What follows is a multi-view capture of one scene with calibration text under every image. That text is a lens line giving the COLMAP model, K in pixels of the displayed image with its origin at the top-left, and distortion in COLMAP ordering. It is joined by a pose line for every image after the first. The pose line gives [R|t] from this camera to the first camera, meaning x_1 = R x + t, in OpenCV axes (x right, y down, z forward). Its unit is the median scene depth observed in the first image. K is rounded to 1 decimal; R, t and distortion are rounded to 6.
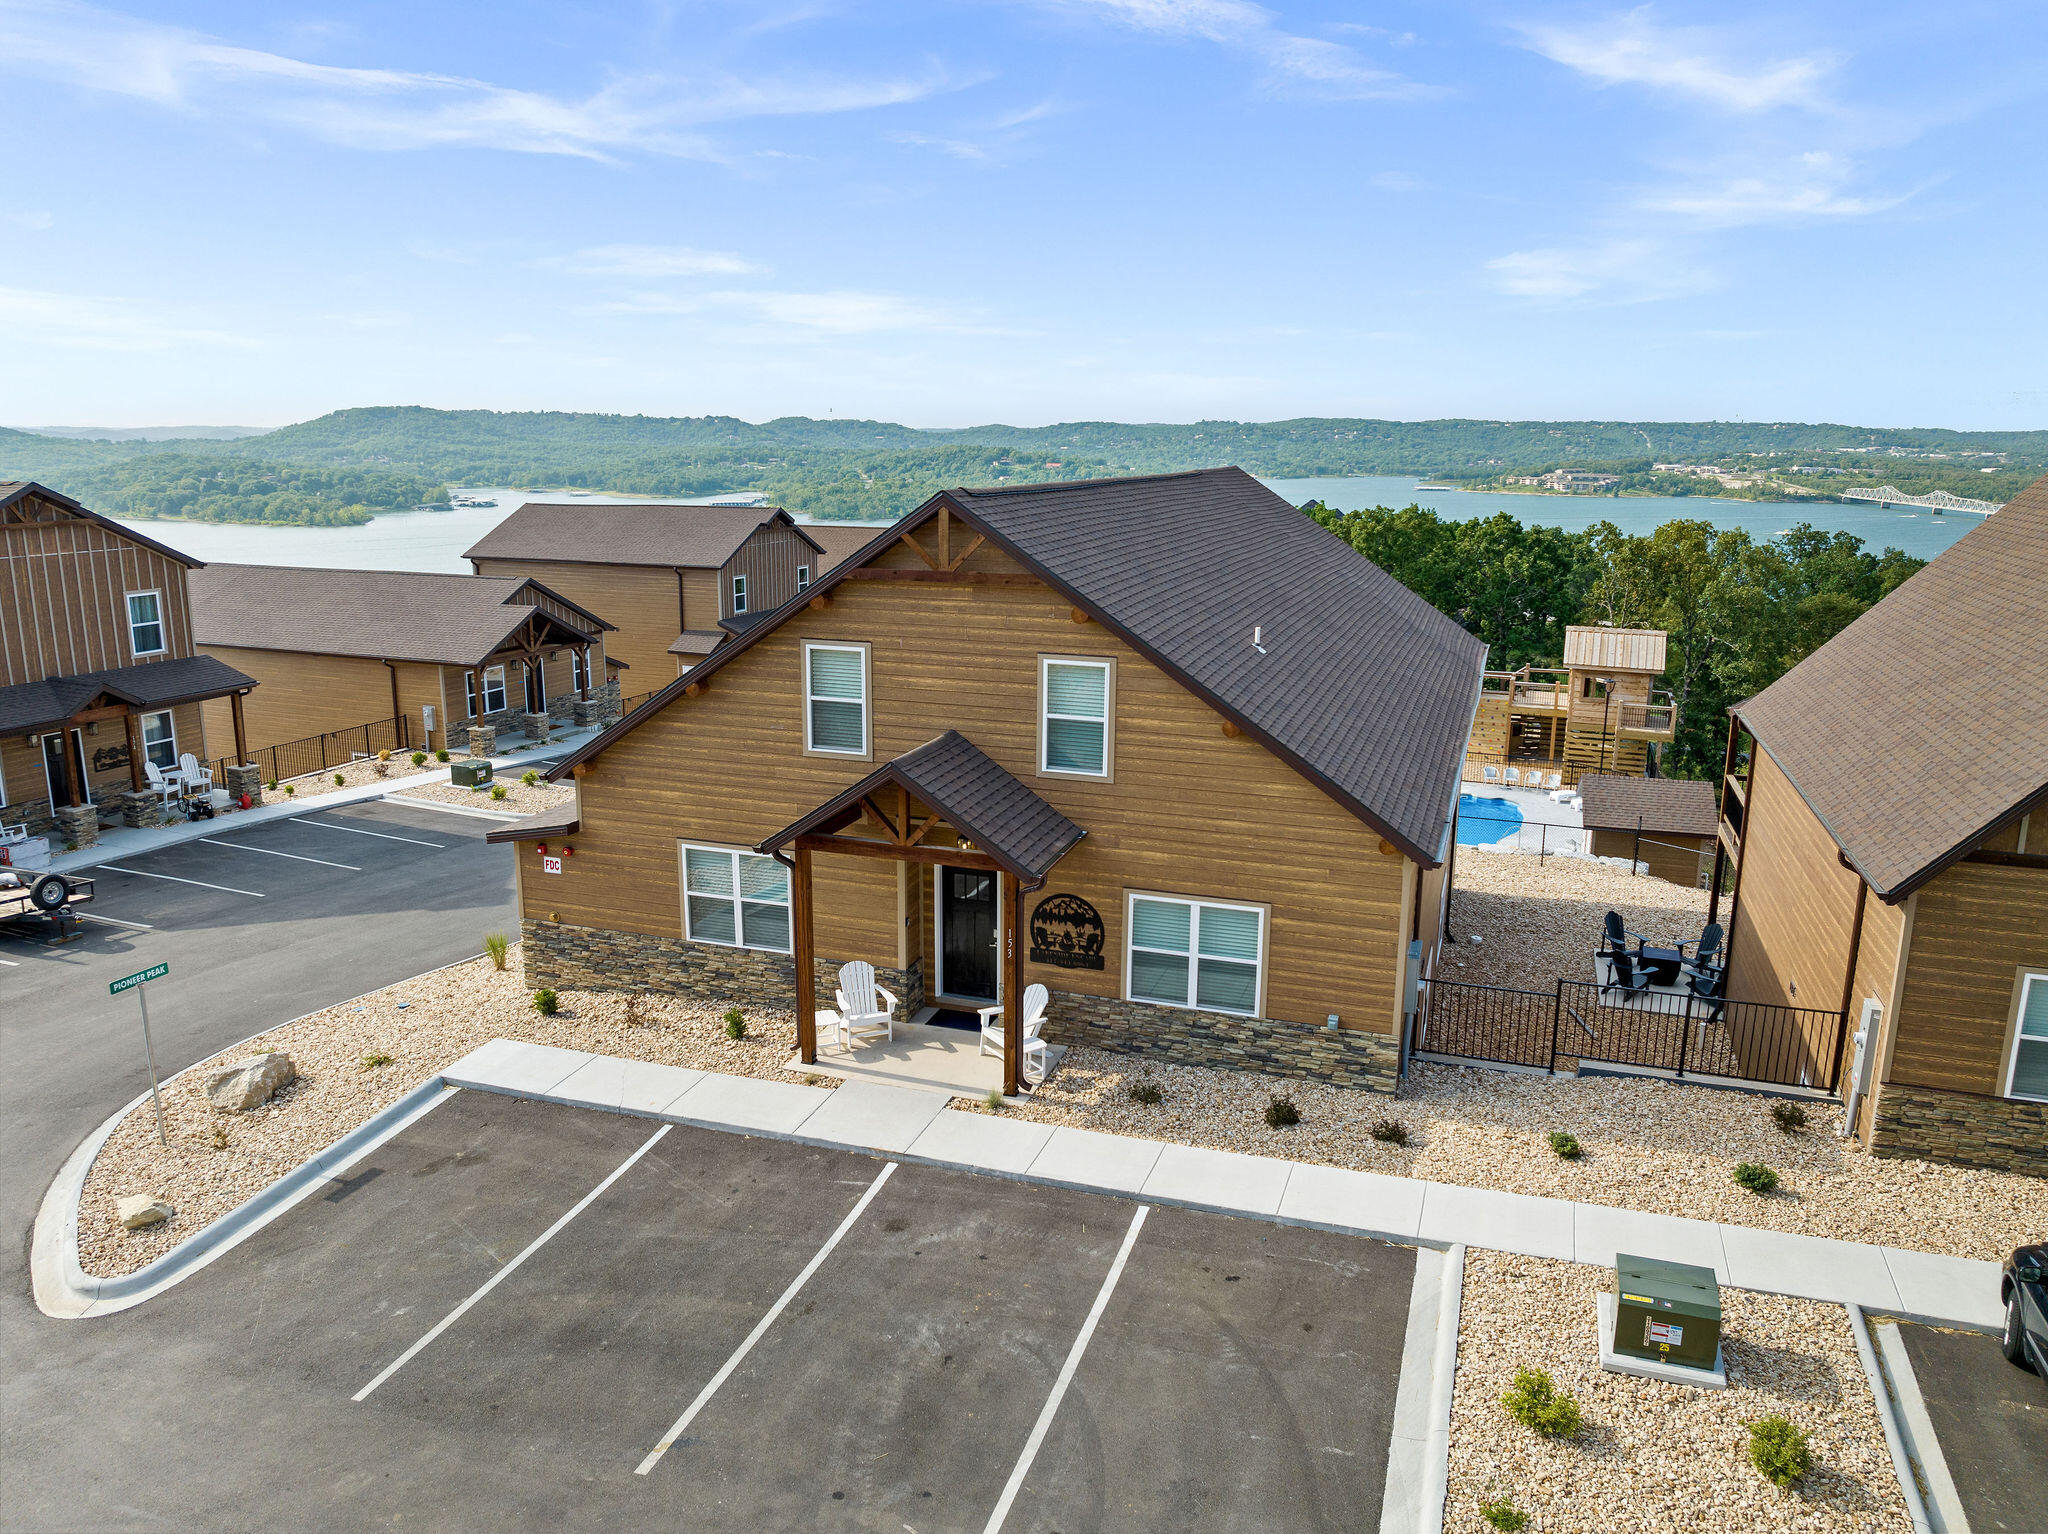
lens RADIAL K [[1448.7, 0, 1024.4], [0, 1448.7, 763.2], [0, 0, 1]] dist [-0.050243, 0.021449]
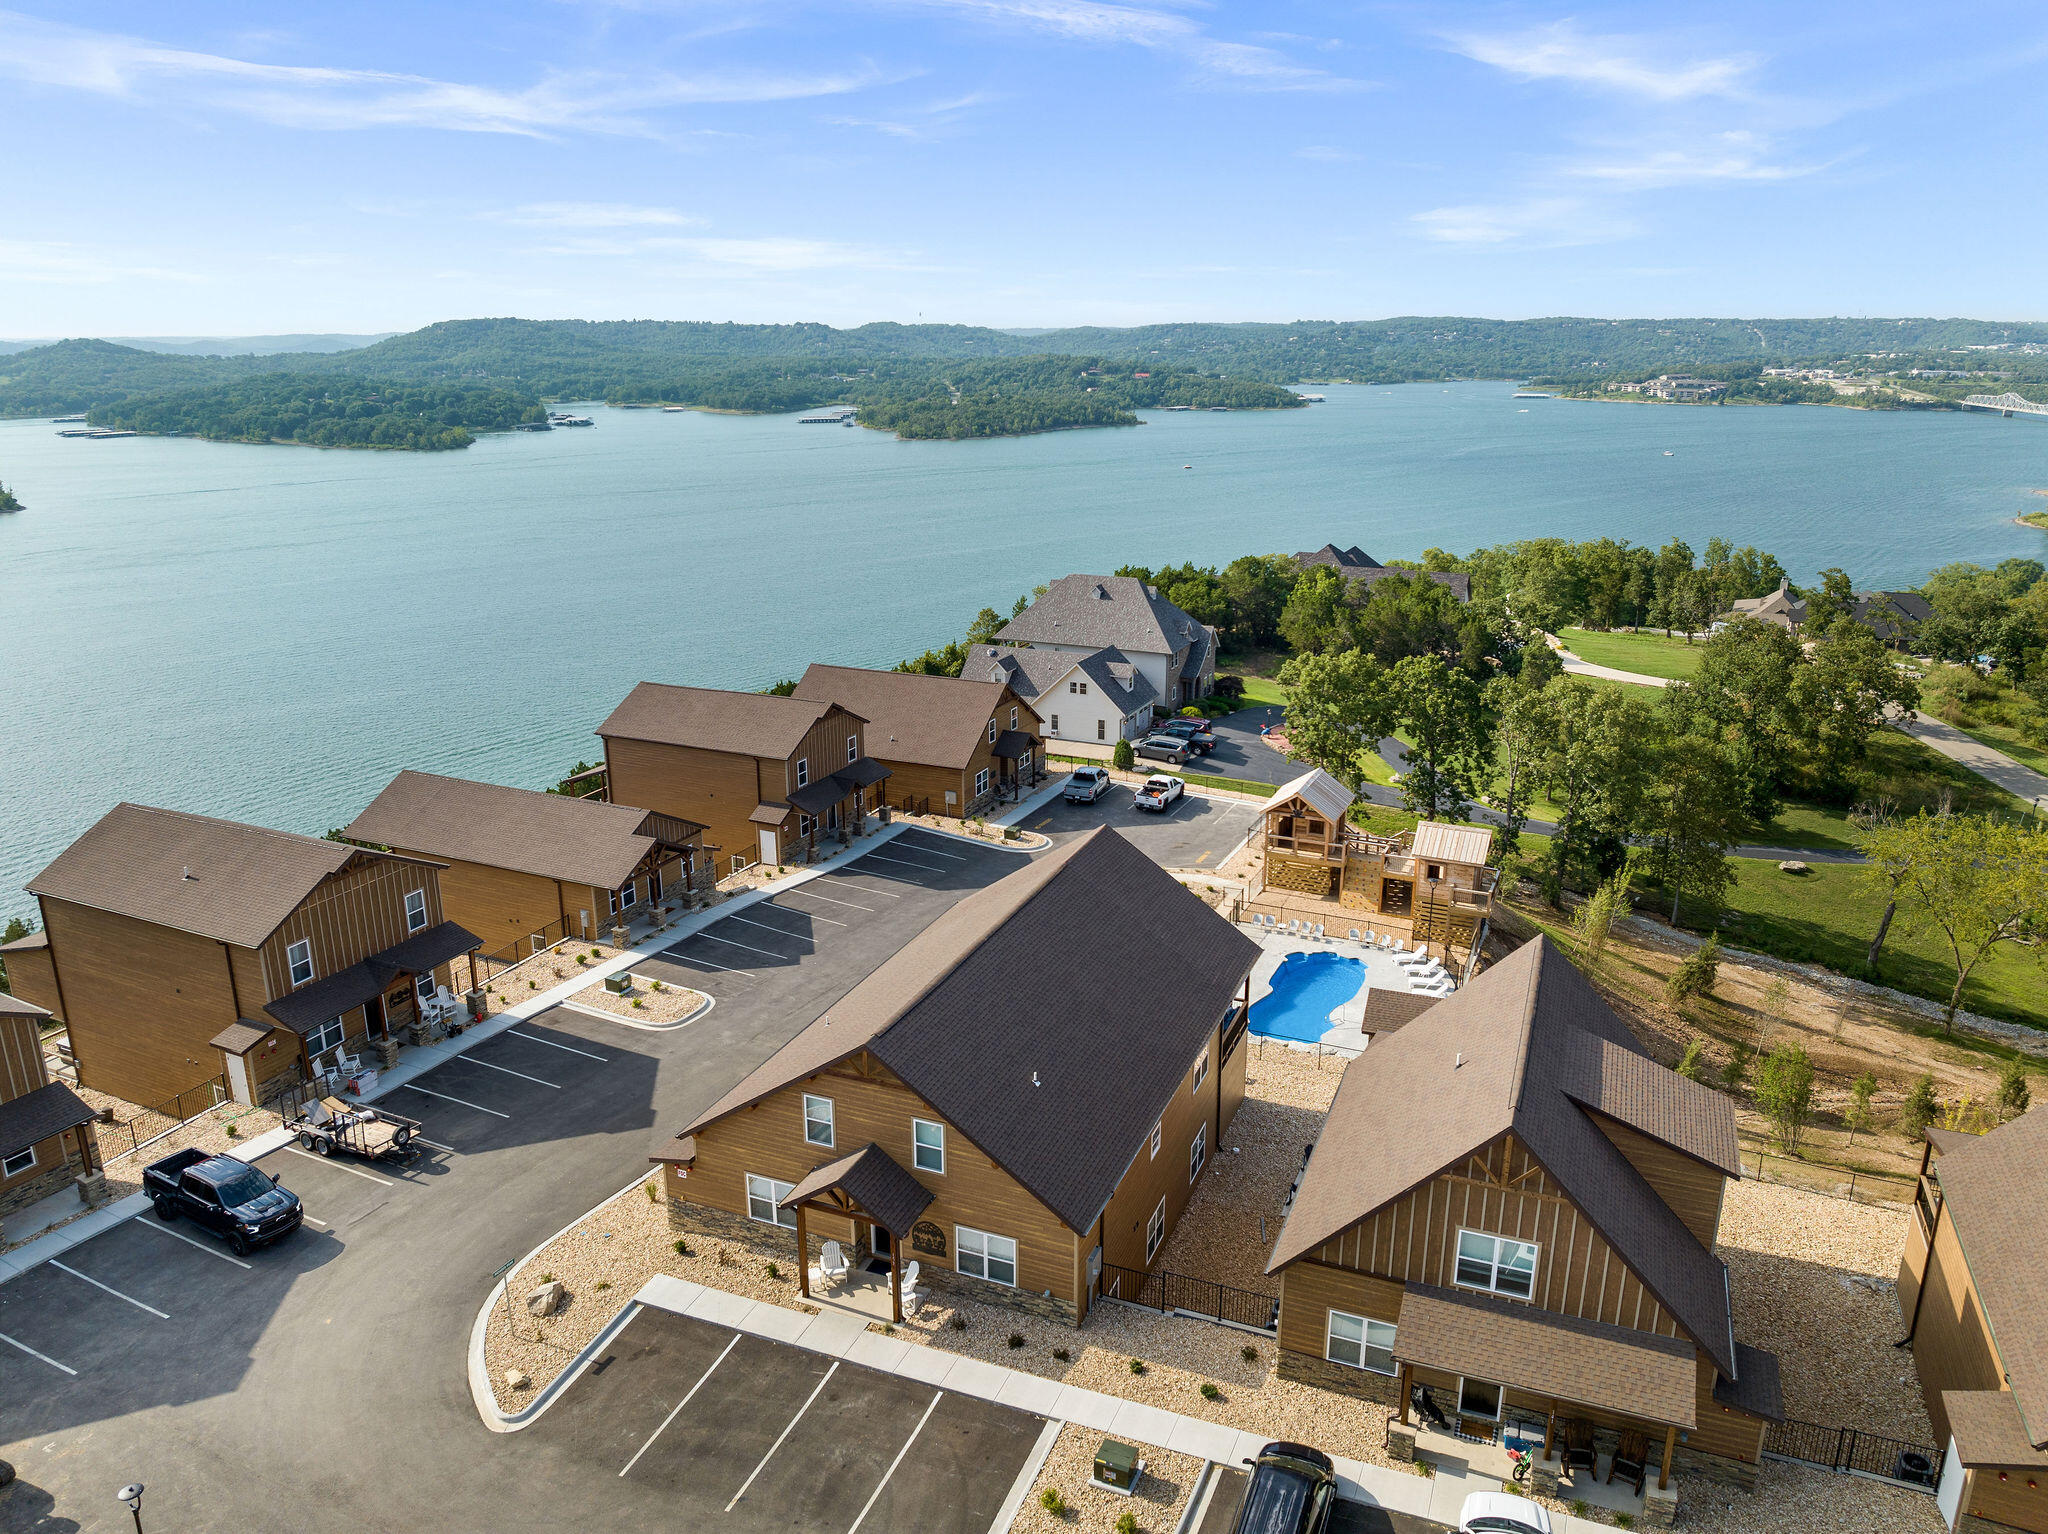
lens RADIAL K [[1448.7, 0, 1024.4], [0, 1448.7, 763.2], [0, 0, 1]] dist [-0.050243, 0.021449]
pose [[0.998052, 0.007813, -0.061894, 0.252414], [-0.003638, 0.997728, 0.067273, -0.614345], [0.062279, -0.066917, 0.995813, -0.877726]]
